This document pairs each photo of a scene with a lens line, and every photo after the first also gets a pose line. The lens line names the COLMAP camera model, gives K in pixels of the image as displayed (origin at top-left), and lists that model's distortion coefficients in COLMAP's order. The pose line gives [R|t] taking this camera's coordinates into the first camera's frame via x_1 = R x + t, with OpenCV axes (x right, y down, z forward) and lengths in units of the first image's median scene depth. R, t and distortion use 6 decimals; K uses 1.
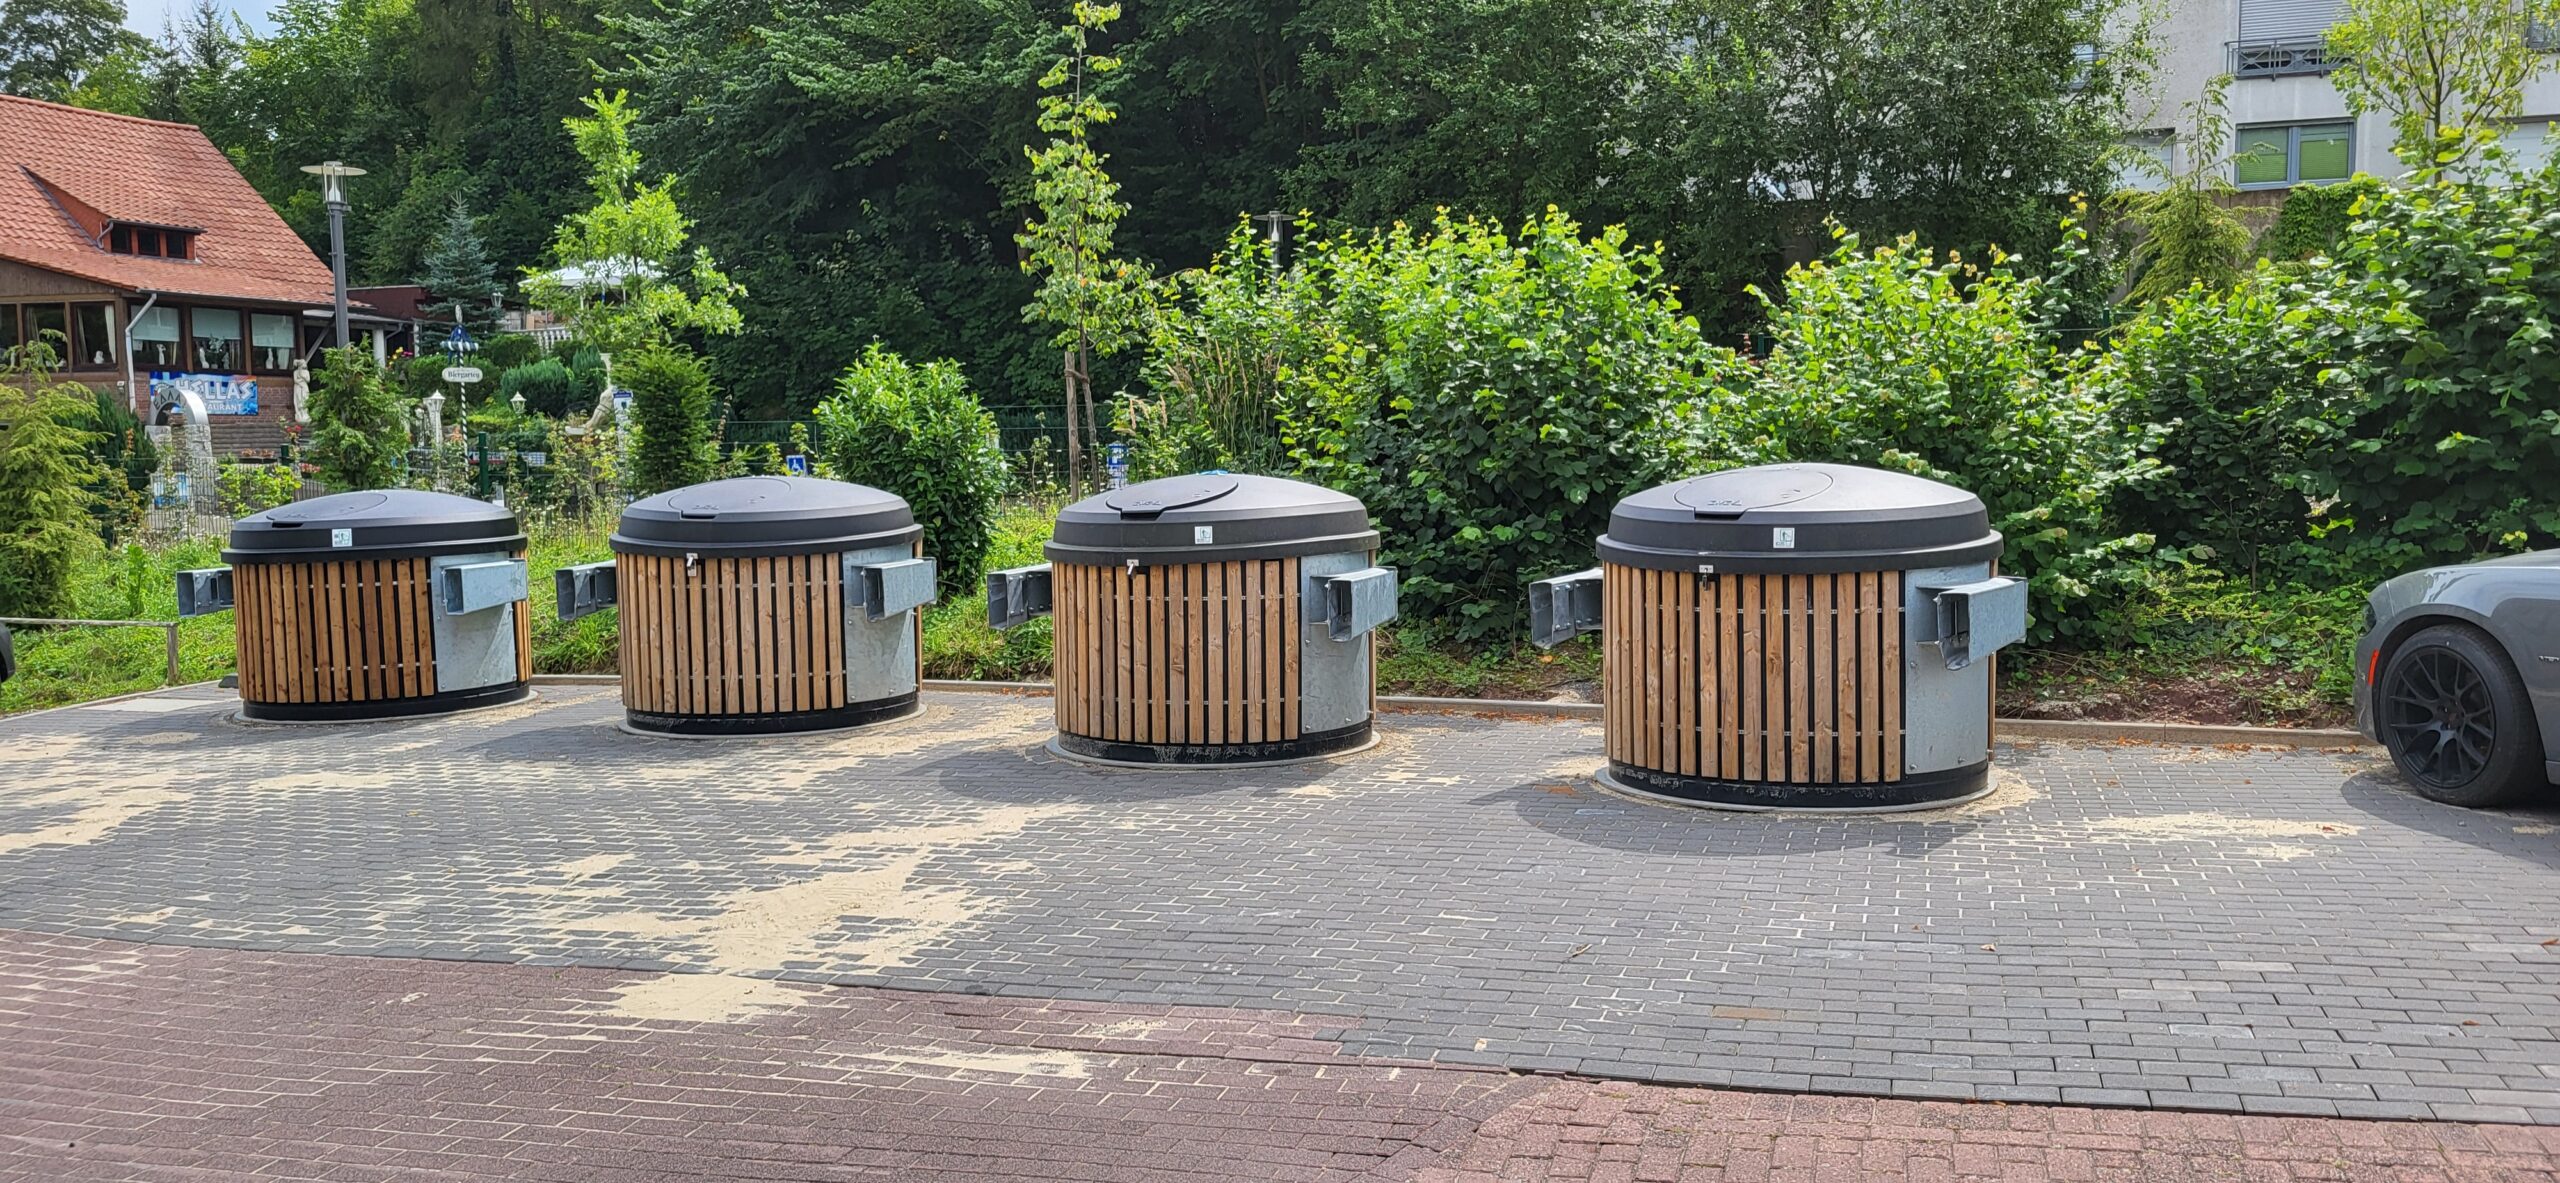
lens RADIAL K [[1930.4, 0, 1280.0], [0, 1930.4, 591.5], [0, 0, 1]] dist [0.036736, -0.001830]
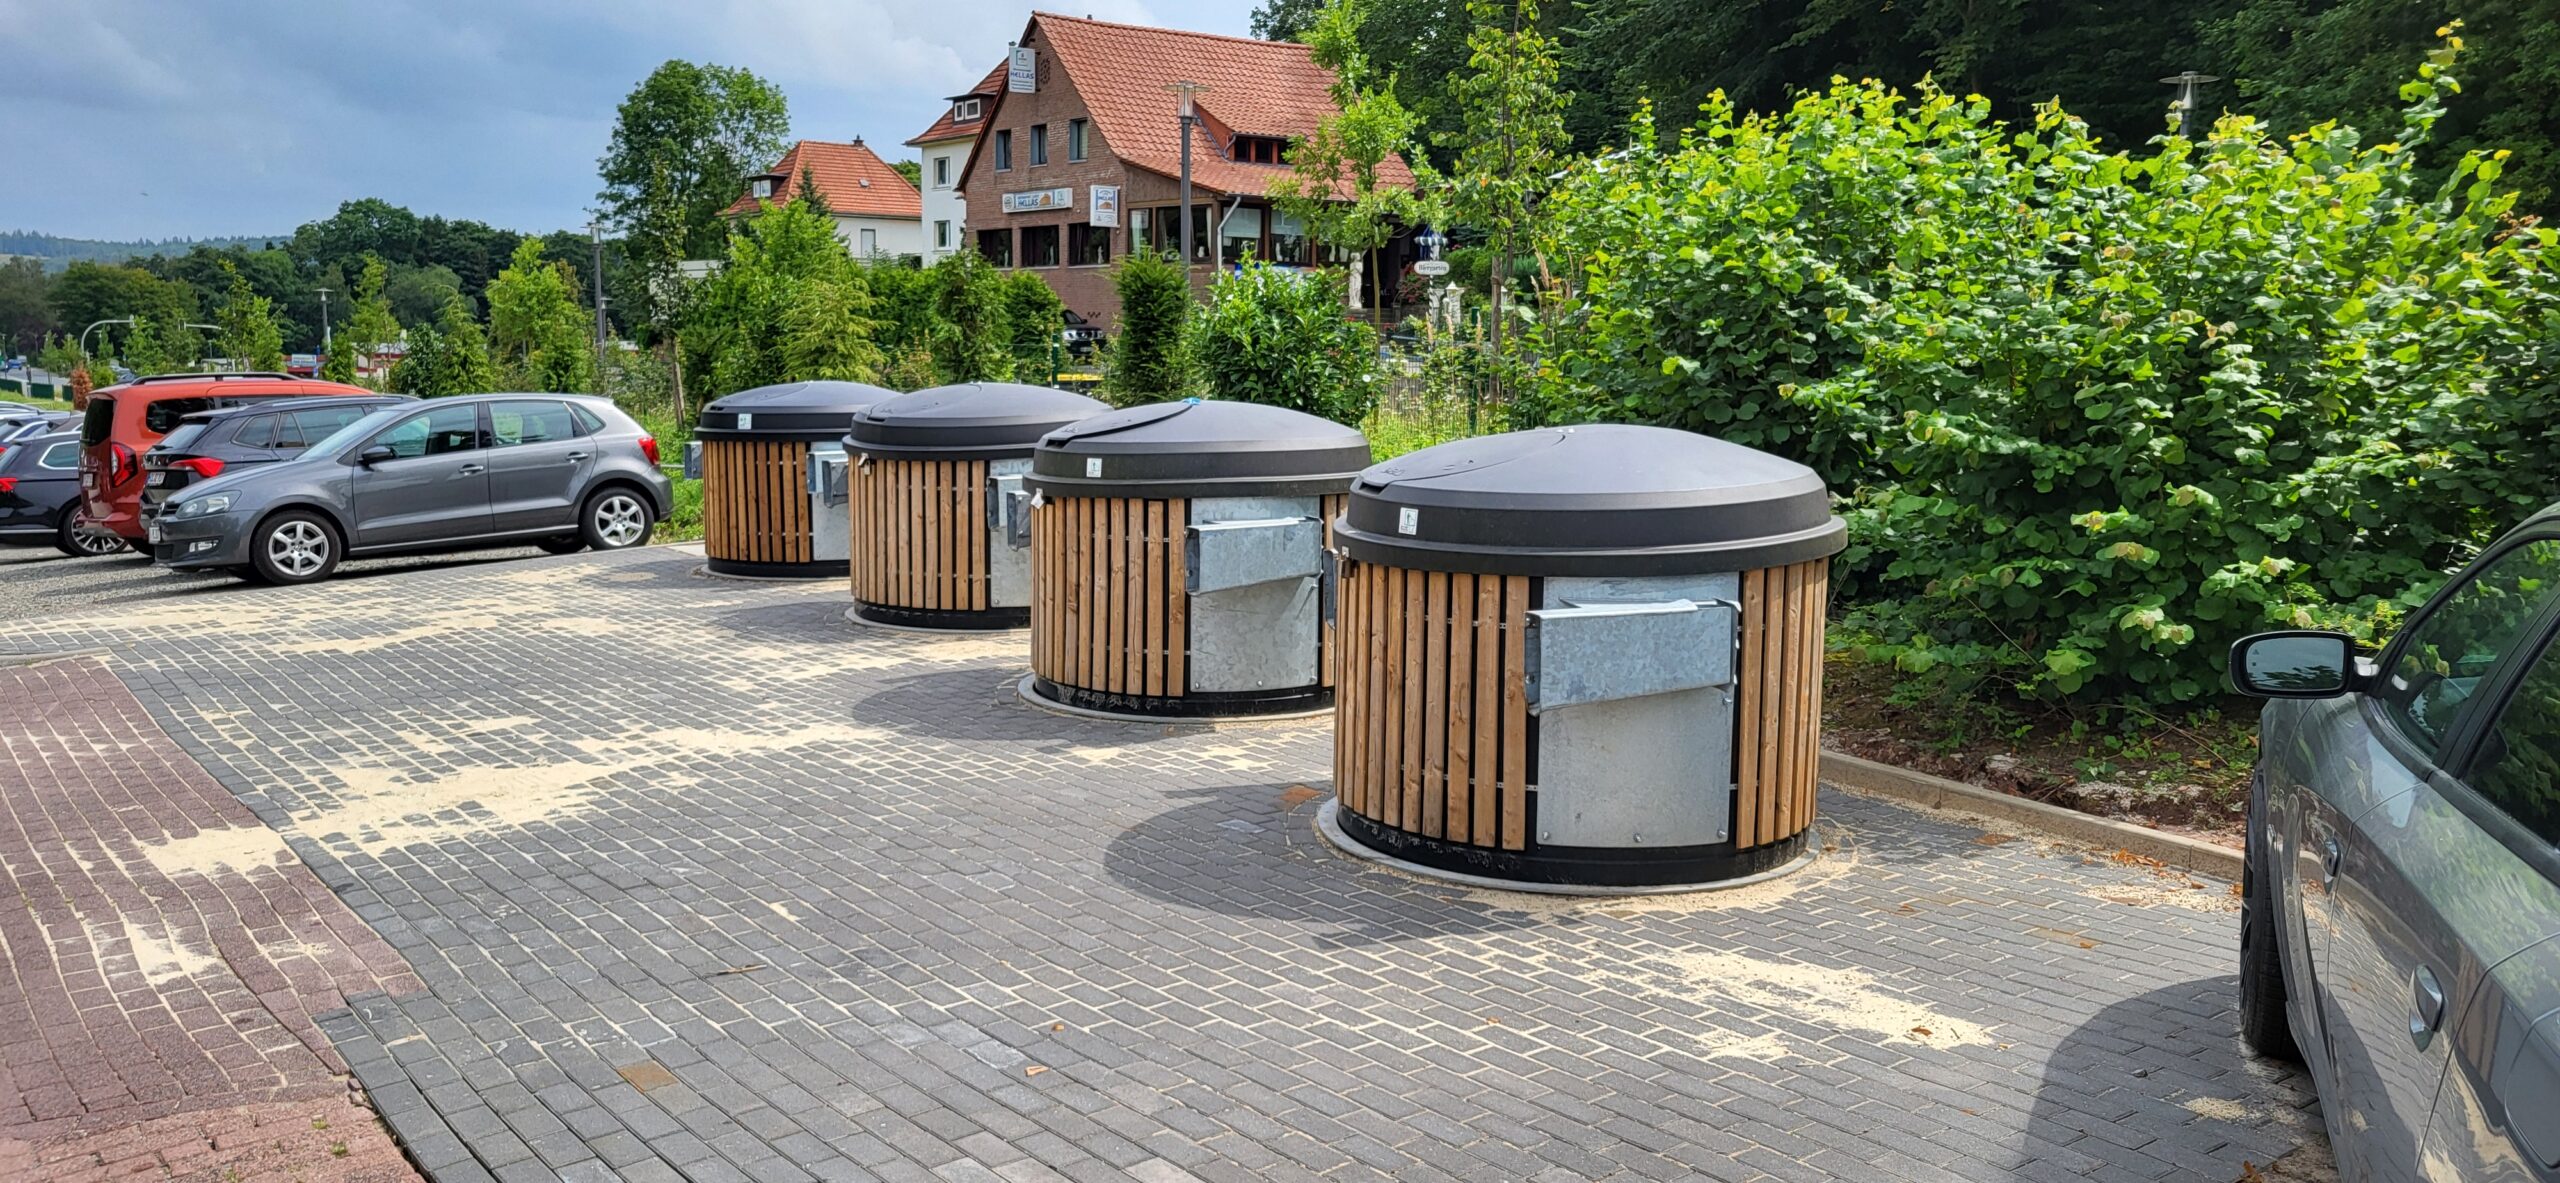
lens RADIAL K [[1930.4, 0, 1280.0], [0, 1930.4, 591.5], [0, 0, 1]] dist [0.036736, -0.001830]
pose [[0.824388, 0.099515, -0.557209, 0.554121], [-0.067442, 0.994680, 0.077864, -0.047825], [0.561993, -0.026611, 0.826714, 0.271046]]
